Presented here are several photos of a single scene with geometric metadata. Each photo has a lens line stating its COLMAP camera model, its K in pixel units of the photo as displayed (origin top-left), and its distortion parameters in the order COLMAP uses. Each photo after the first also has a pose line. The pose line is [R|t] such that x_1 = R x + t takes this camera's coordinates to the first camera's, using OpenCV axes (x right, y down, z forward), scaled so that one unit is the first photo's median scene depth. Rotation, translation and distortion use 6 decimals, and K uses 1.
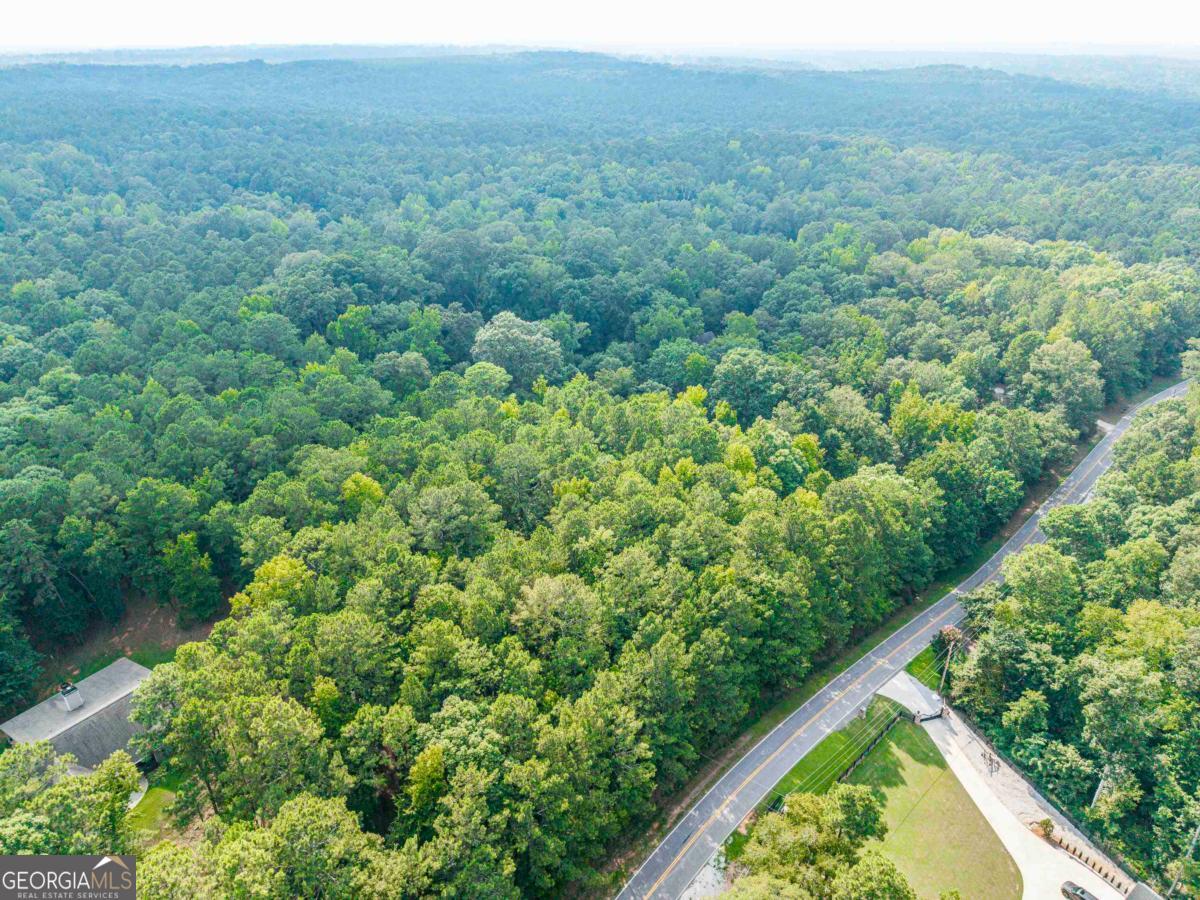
lens RADIAL K [[819.0, 0, 600.0], [0, 819.0, 450.0], [0, 0, 1]] dist [0.021996, -0.016278]
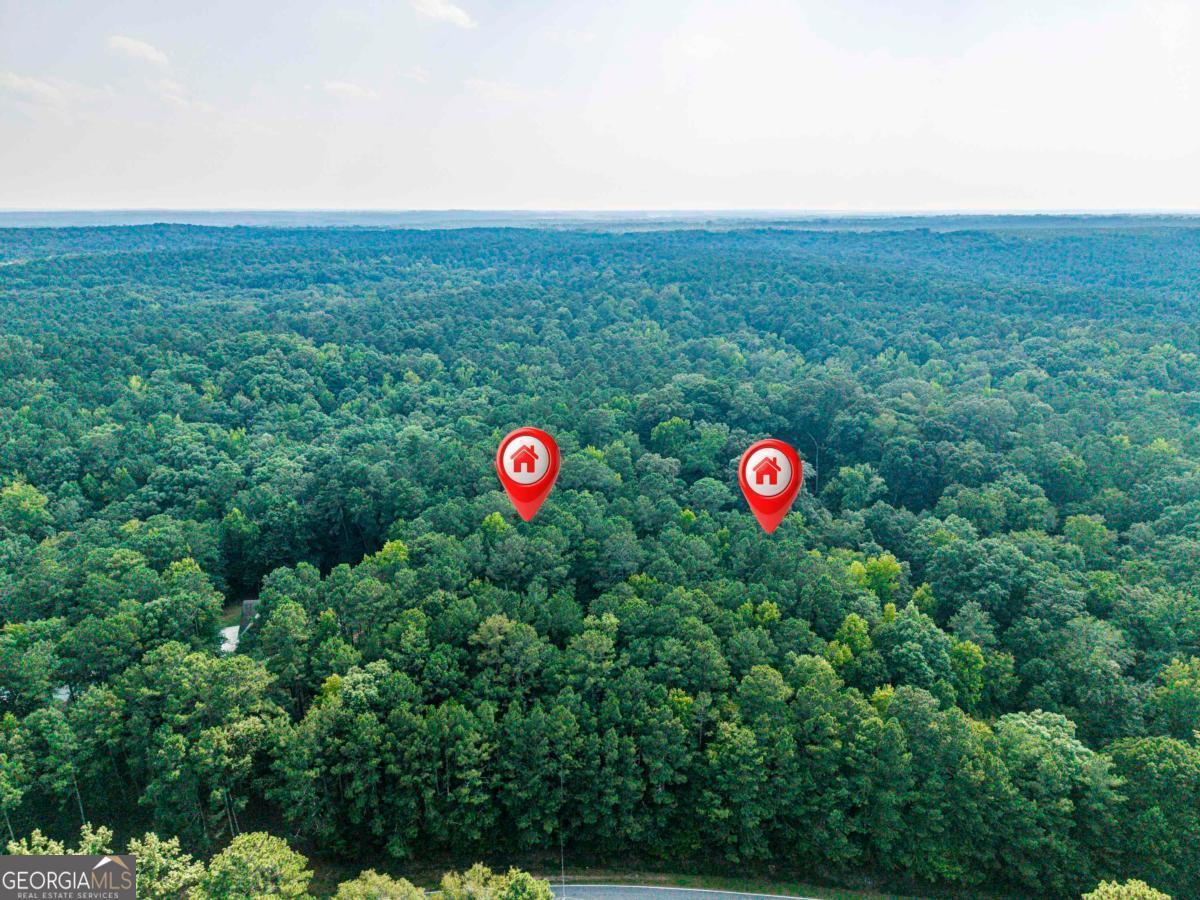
lens RADIAL K [[815.8, 0, 600.0], [0, 815.8, 450.0], [0, 0, 1]] dist [0.059606, -0.071399]
pose [[0.704454, 0.209797, -0.678034, 0.744353], [-0.324470, 0.944836, -0.044762, -0.066230], [0.631240, 0.251535, 0.733666, 0.118414]]
